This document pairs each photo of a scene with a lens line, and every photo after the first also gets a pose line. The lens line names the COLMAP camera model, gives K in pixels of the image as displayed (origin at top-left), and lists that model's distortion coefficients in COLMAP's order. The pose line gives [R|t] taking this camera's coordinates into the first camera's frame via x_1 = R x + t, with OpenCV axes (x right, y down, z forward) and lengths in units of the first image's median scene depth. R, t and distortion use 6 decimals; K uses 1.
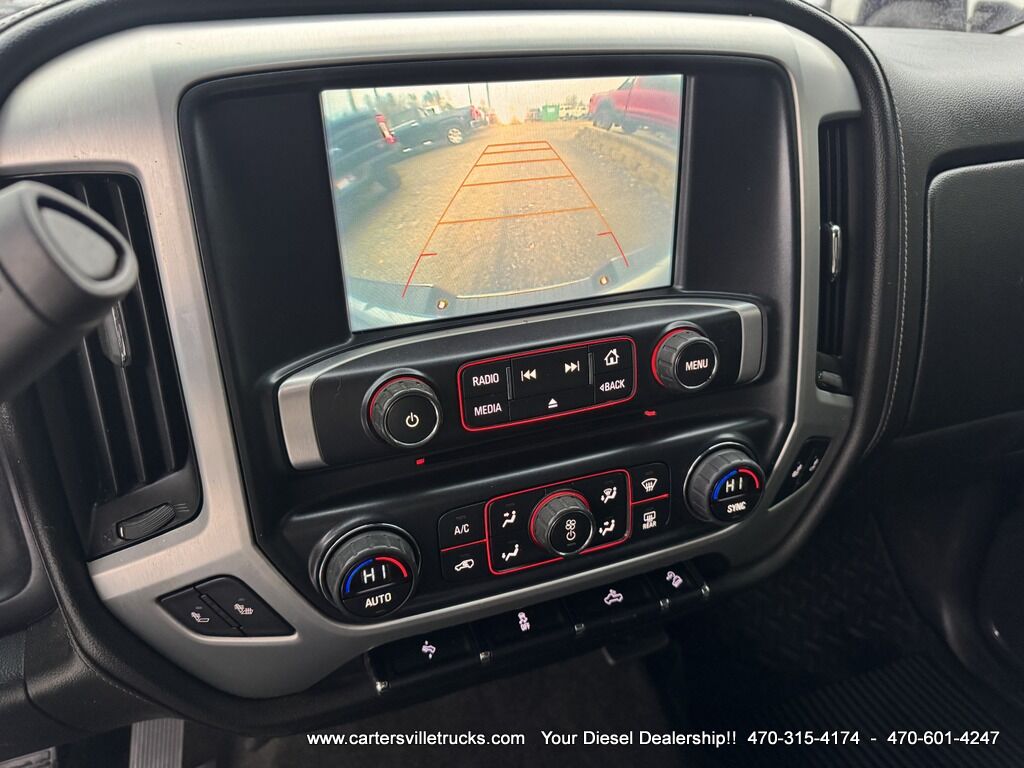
lens RADIAL K [[717.5, 0, 509.2], [0, 717.5, 377.5], [0, 0, 1]] dist [-0.006850, 0.000100]
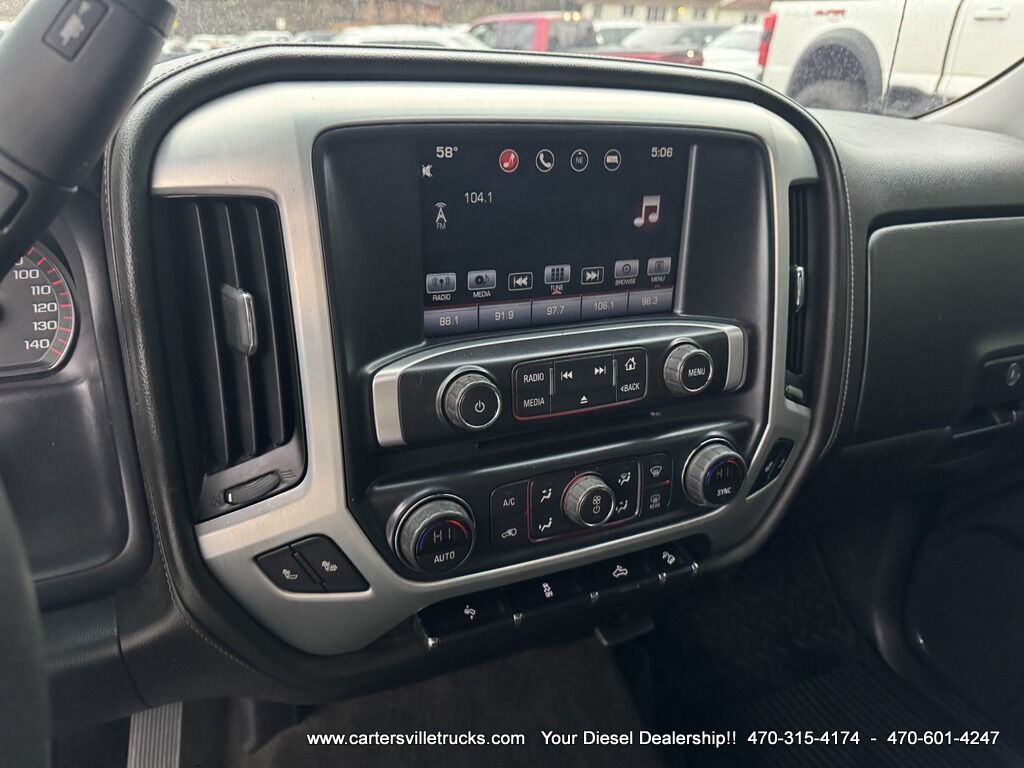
lens RADIAL K [[721.3, 0, 512.0], [0, 721.3, 384.0], [0, 0, 1]] dist [0.030903, -0.053305]
pose [[0.995257, 0.022362, 0.094673, -0.169872], [-0.016720, 0.998060, -0.059977, 0.080424], [-0.095831, 0.058110, 0.993700, -0.208302]]
